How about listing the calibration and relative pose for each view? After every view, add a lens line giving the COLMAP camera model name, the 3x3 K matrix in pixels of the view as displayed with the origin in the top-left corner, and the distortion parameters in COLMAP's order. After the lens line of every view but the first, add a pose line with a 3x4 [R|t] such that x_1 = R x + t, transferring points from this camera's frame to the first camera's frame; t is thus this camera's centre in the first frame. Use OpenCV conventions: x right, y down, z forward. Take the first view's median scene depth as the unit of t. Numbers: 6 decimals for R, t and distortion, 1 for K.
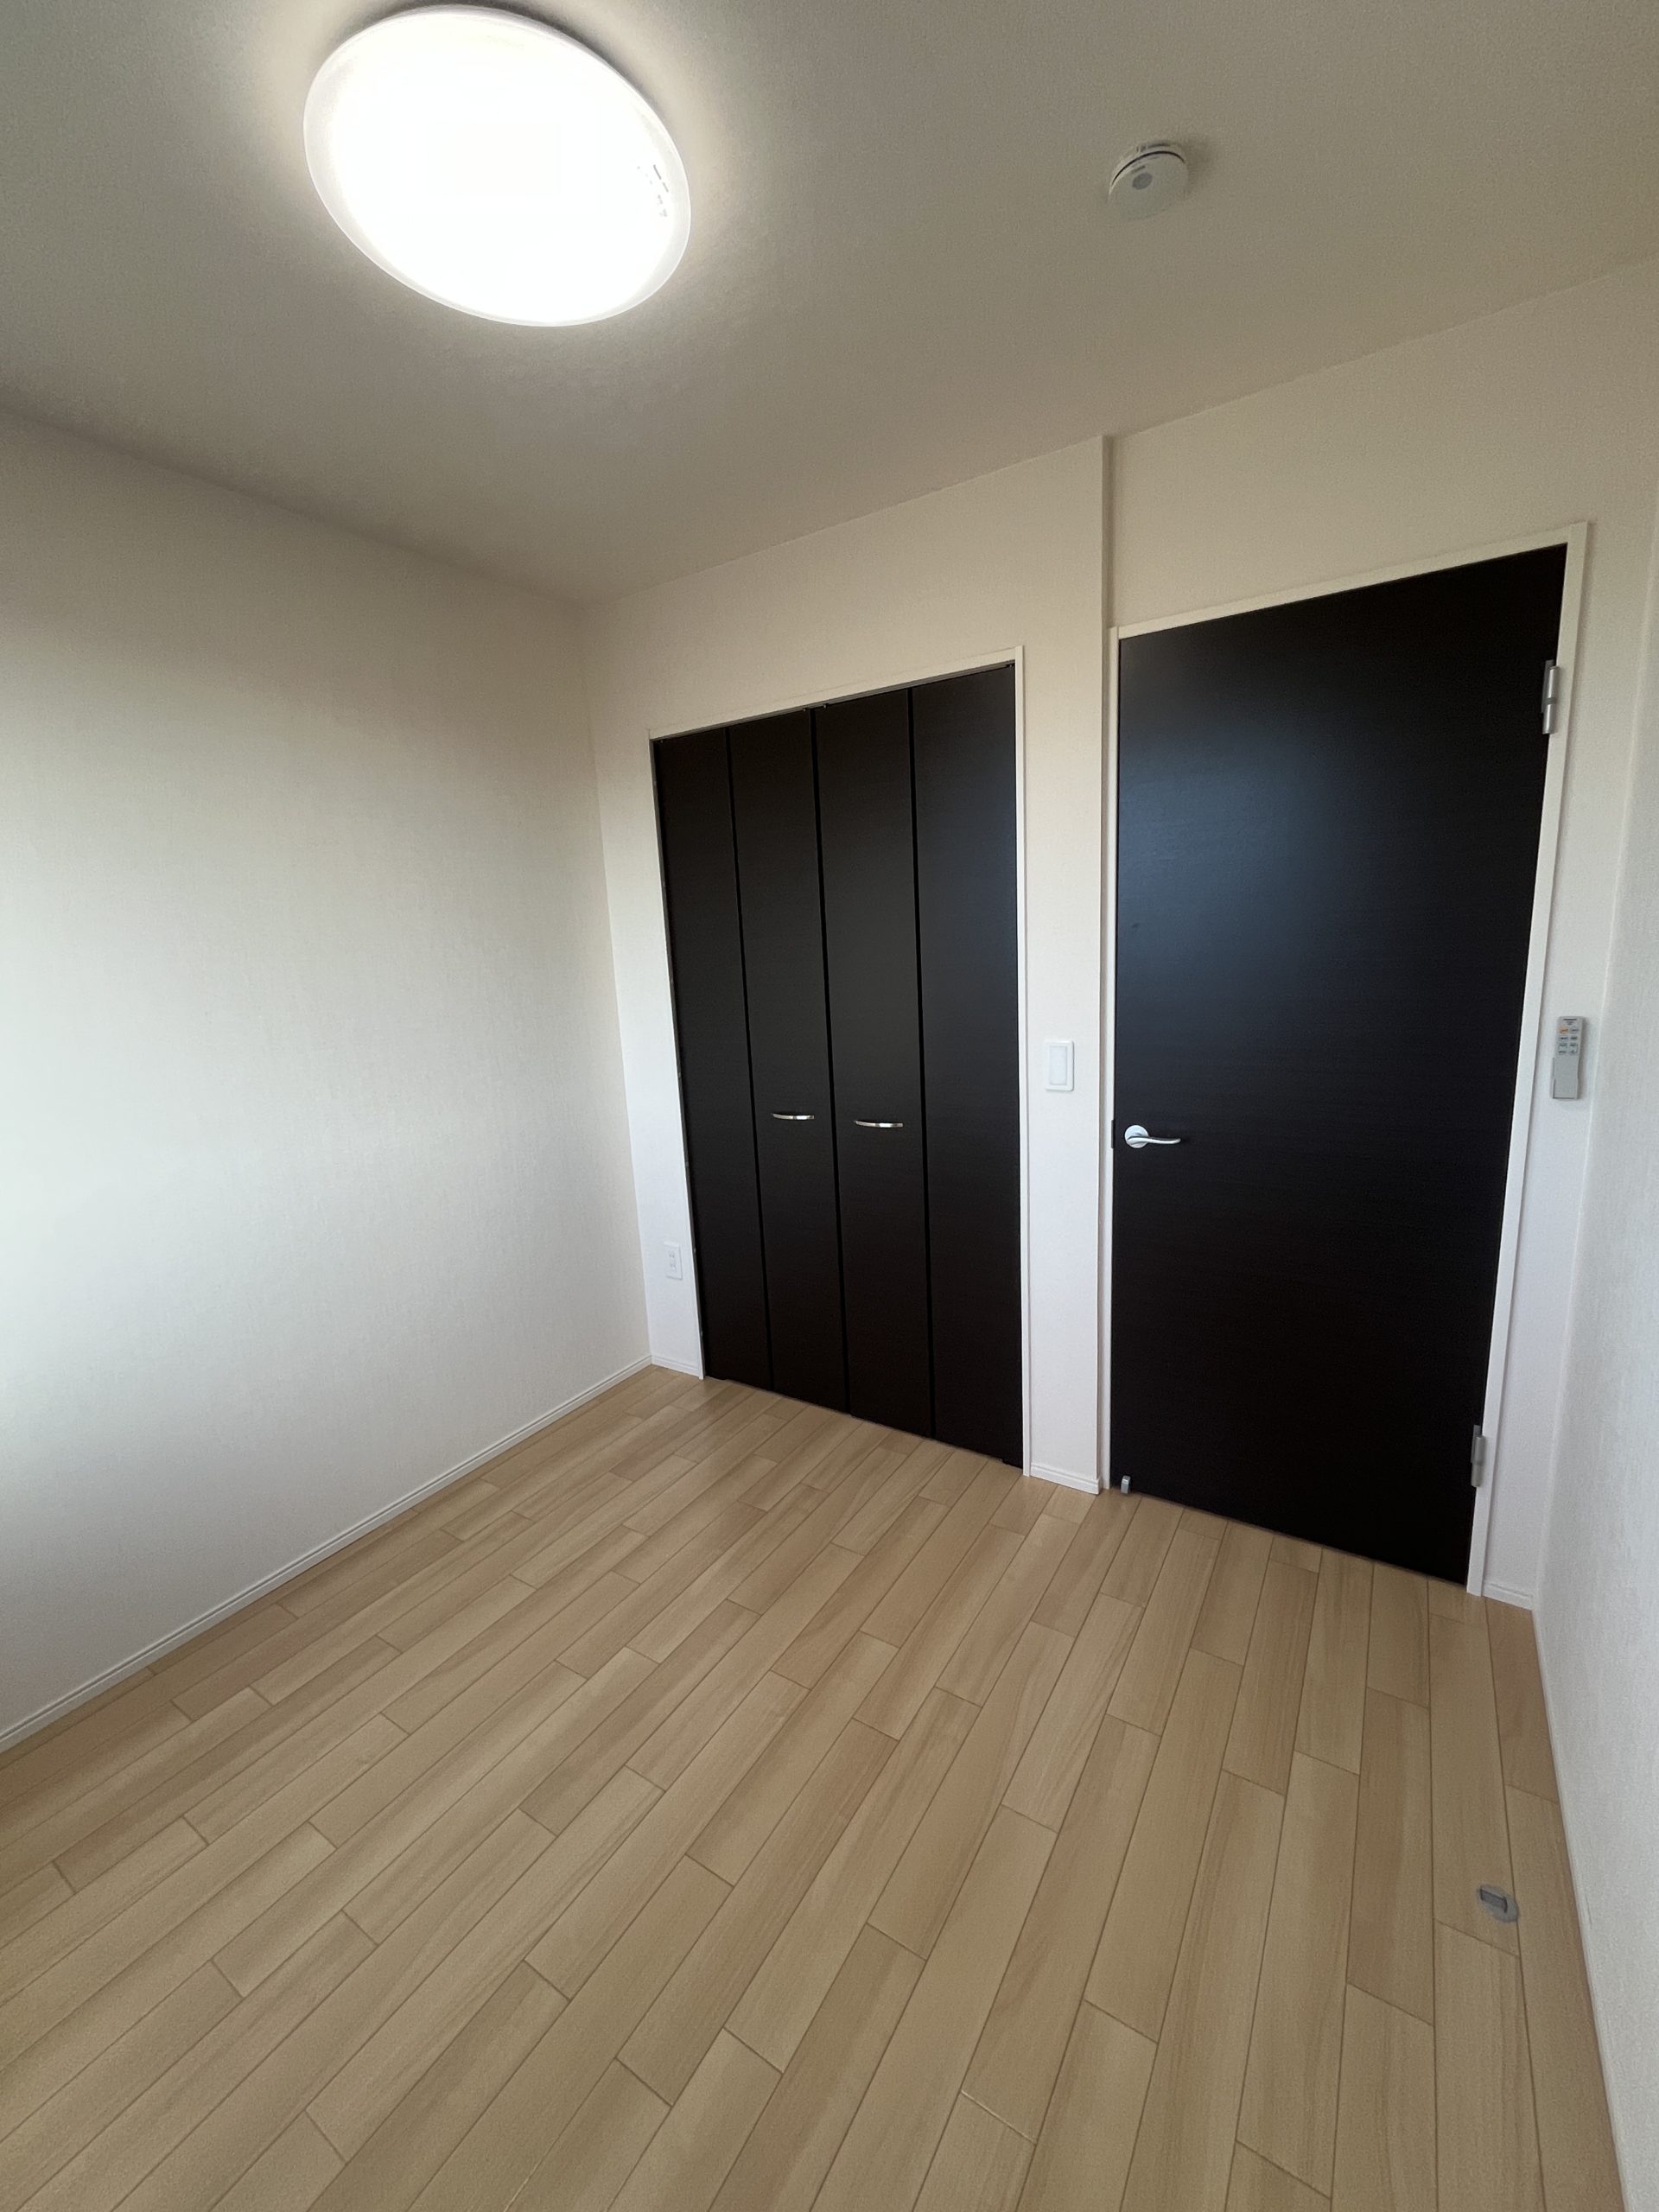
lens RADIAL K [[894.7, 0, 827.1], [0, 894.7, 1103.4], [0, 0, 1]] dist [-0.010283, -0.000532]
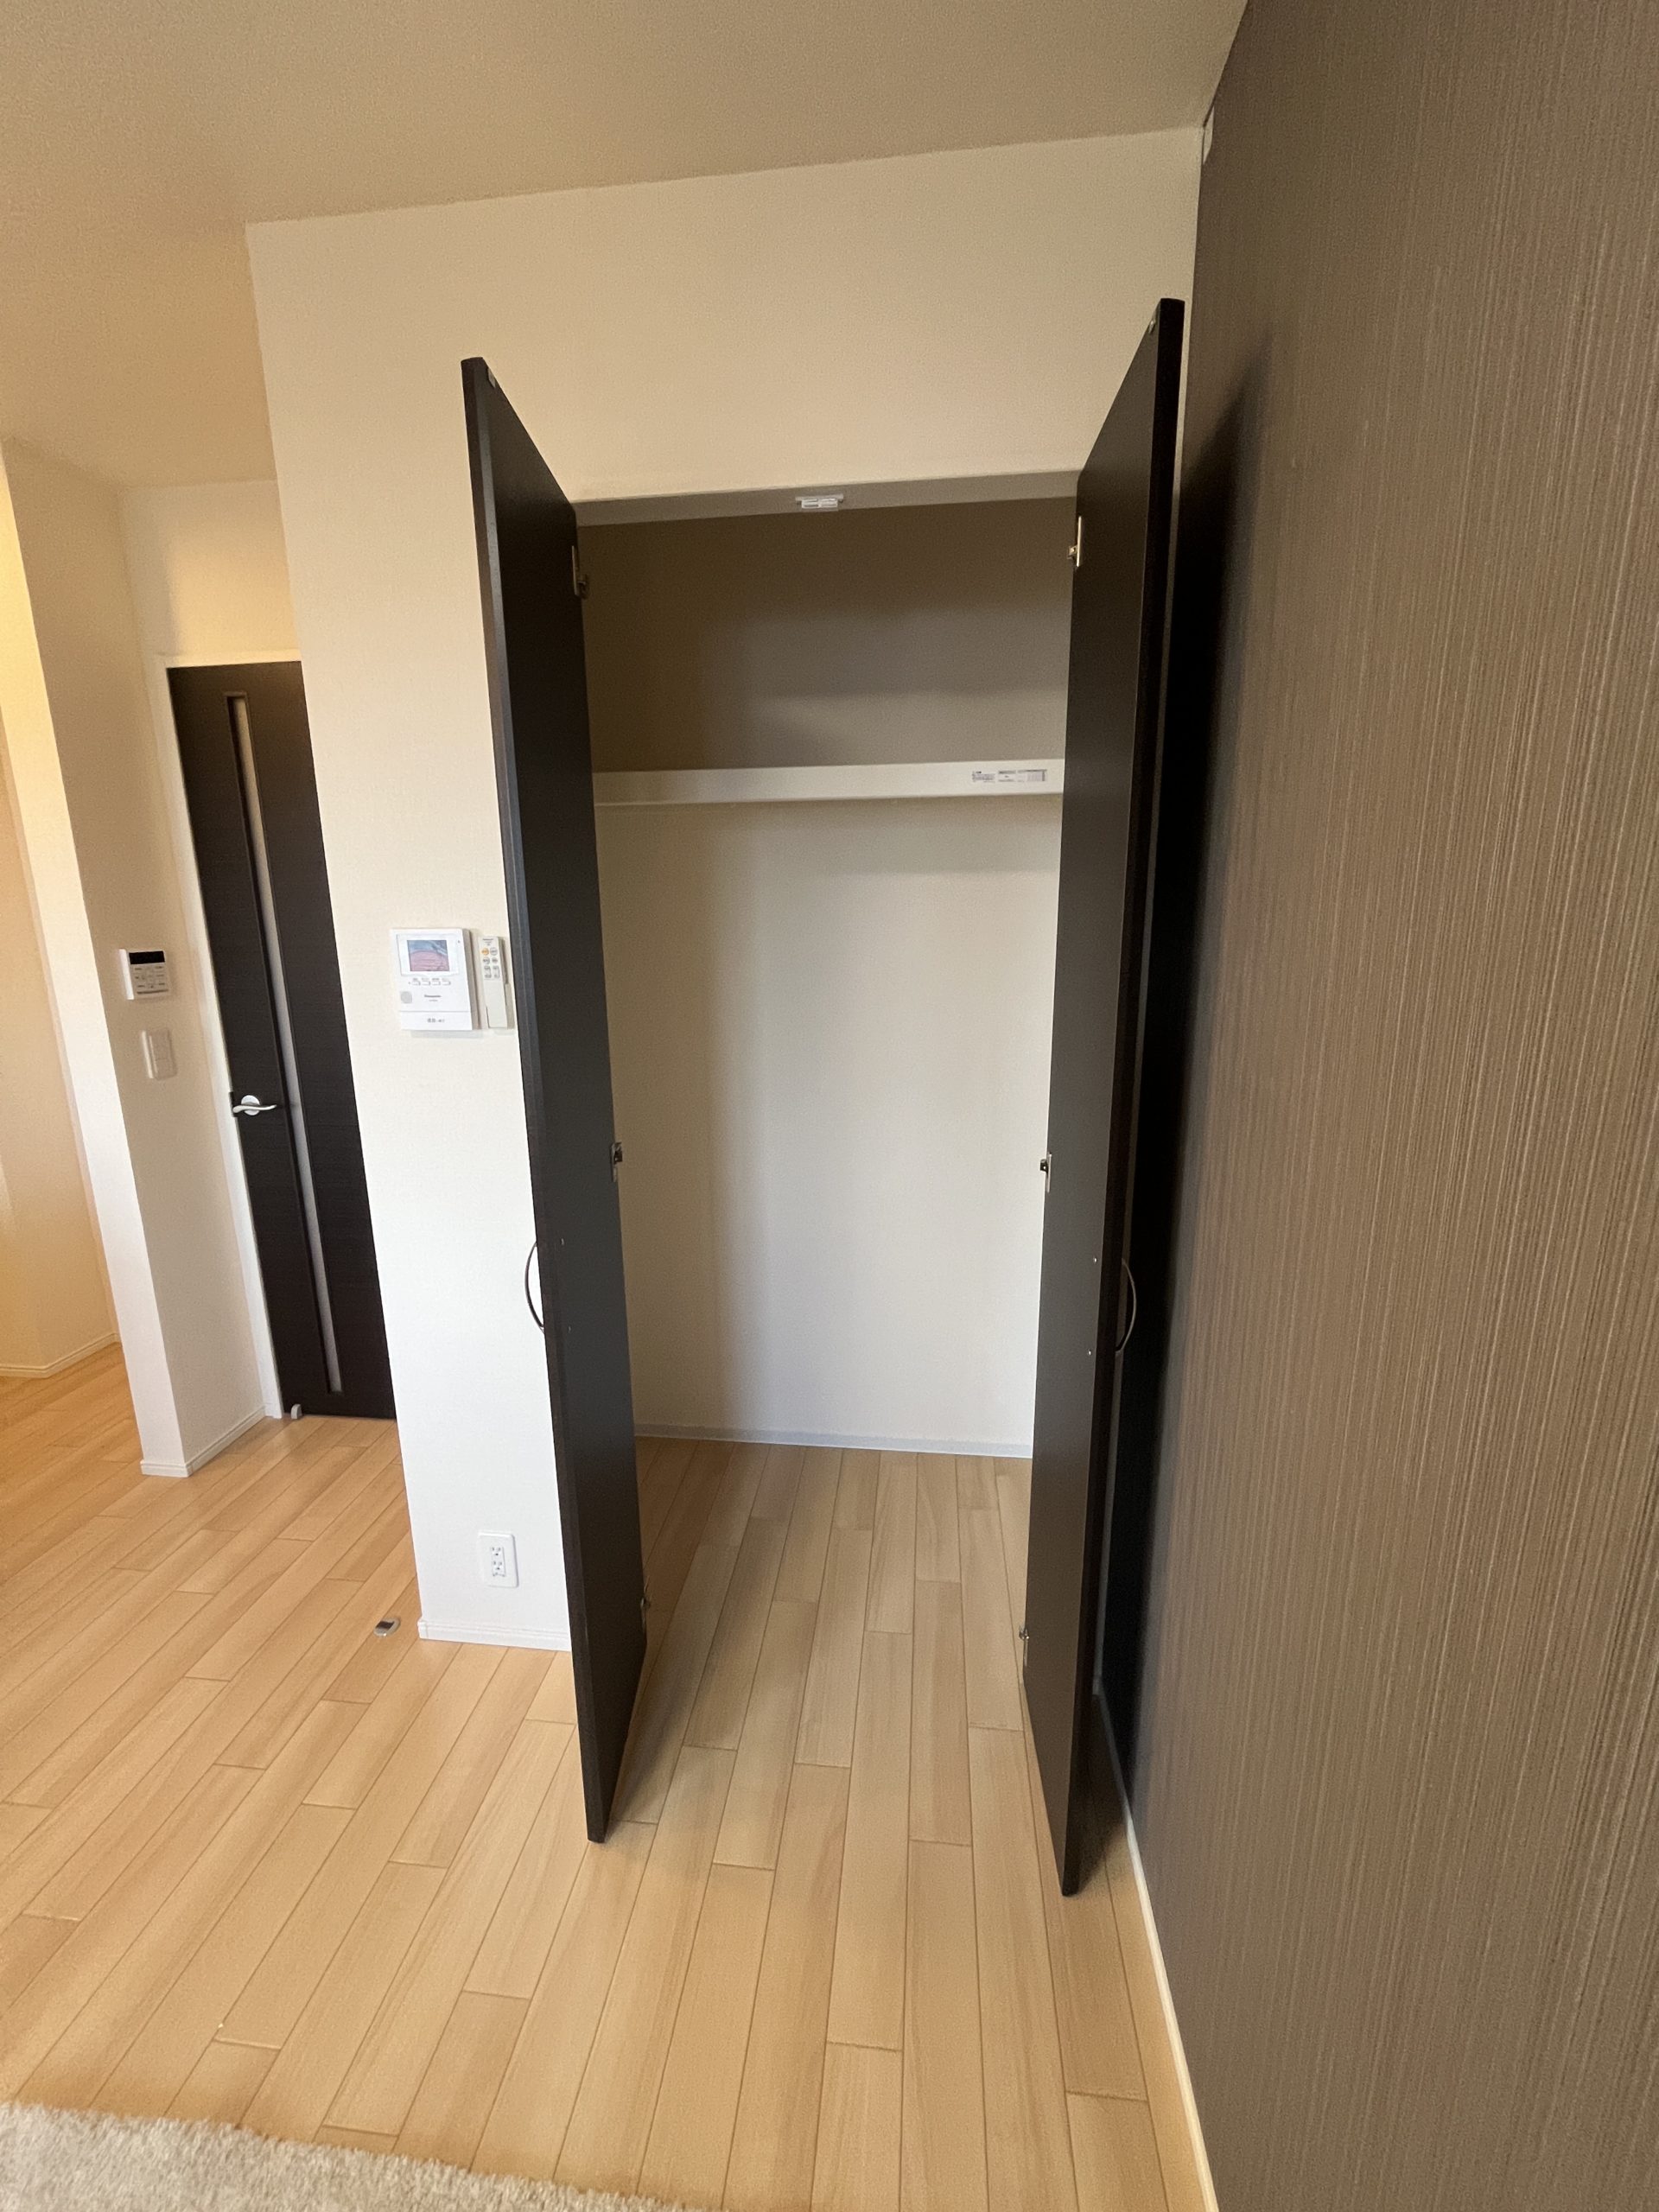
lens RADIAL K [[894.7, 0, 828.3], [0, 894.7, 1113.2], [0, 0, 1]] dist [-0.010283, -0.000532]
pose [[0.893978, -0.054773, 0.444750, 0.497821], [0.048557, 0.998498, 0.025366, 0.053940], [-0.445472, -0.001081, 0.895295, -0.353848]]
